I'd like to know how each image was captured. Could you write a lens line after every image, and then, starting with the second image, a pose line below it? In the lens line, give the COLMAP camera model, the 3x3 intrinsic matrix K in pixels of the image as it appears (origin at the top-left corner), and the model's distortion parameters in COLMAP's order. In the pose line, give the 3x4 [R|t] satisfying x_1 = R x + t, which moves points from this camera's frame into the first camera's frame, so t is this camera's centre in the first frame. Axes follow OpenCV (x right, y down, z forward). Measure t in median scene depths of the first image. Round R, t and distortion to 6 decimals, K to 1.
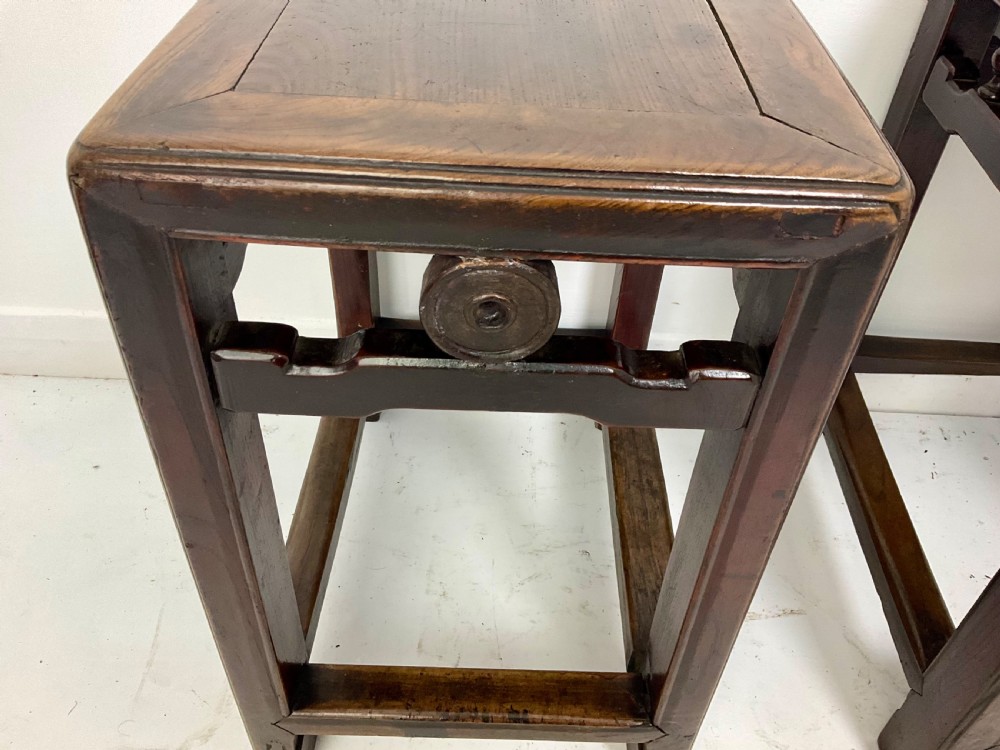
lens RADIAL K [[826.2, 0, 498.5], [0, 826.2, 371.6], [0, 0, 1]] dist [0.069626, -0.137170]
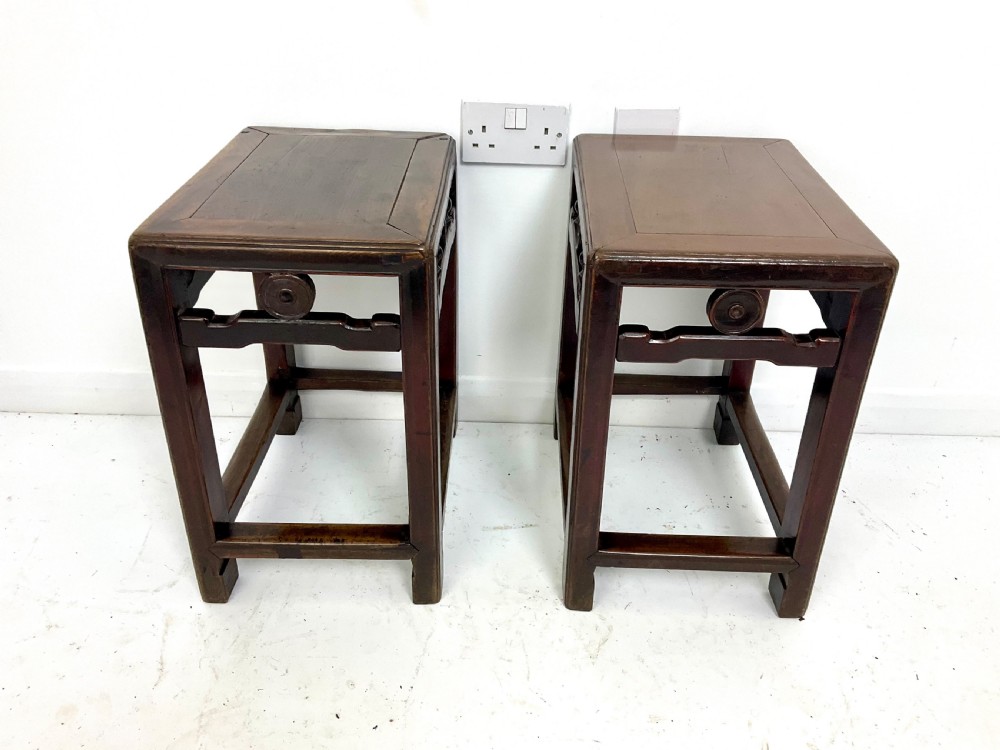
lens RADIAL K [[826.2, 0, 505.9], [0, 826.2, 375.4], [0, 0, 1]] dist [0.069626, -0.137170]
pose [[0.999816, -0.017225, 0.008442, 0.694502], [0.018480, 0.982925, -0.183075, 0.701568], [-0.005144, 0.183198, 0.983063, -1.618484]]
